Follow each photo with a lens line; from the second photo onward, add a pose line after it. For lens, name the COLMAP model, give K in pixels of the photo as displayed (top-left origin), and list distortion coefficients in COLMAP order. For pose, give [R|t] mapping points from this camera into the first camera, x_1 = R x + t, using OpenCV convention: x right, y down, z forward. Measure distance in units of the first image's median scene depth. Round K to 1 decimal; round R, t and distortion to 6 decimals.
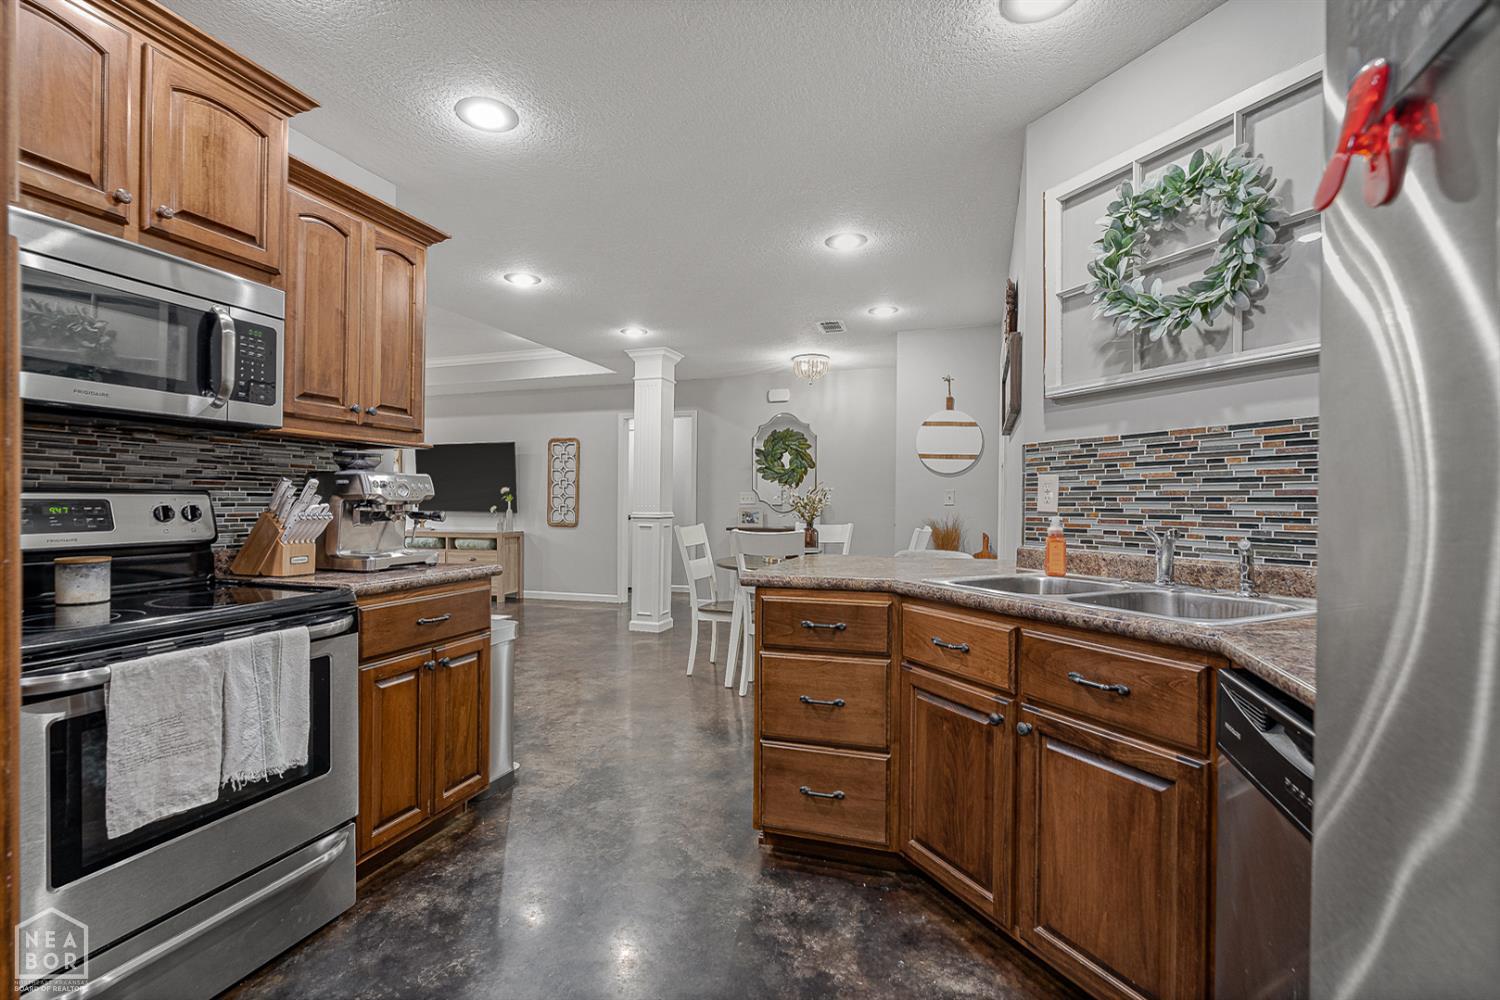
lens RADIAL K [[685.0, 0, 747.6], [0, 685.0, 500.5], [0, 0, 1]] dist [0.001296, 0.000883]
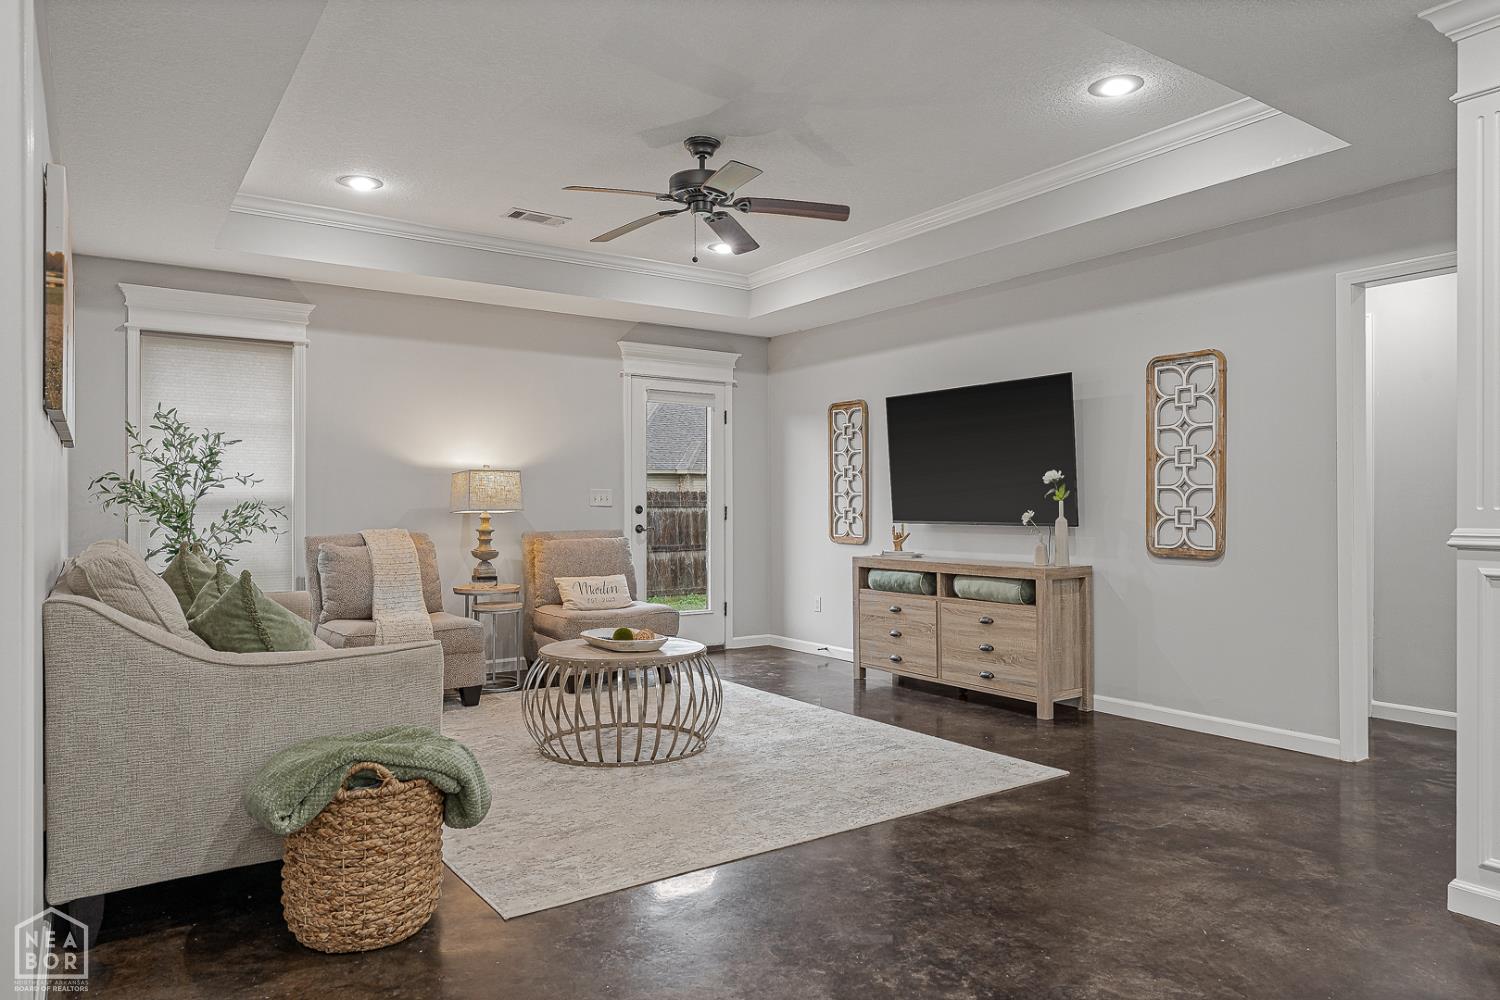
lens RADIAL K [[983.5, 0, 749.5], [0, 983.5, 500.3], [0, 0, 1]] dist [-0.002274, 0.001161]
pose [[0.800467, -0.007993, -0.599324, -0.117810], [0.005900, 0.999968, -0.005457, 0.003604], [0.599348, 0.000833, 0.800488, 0.340367]]
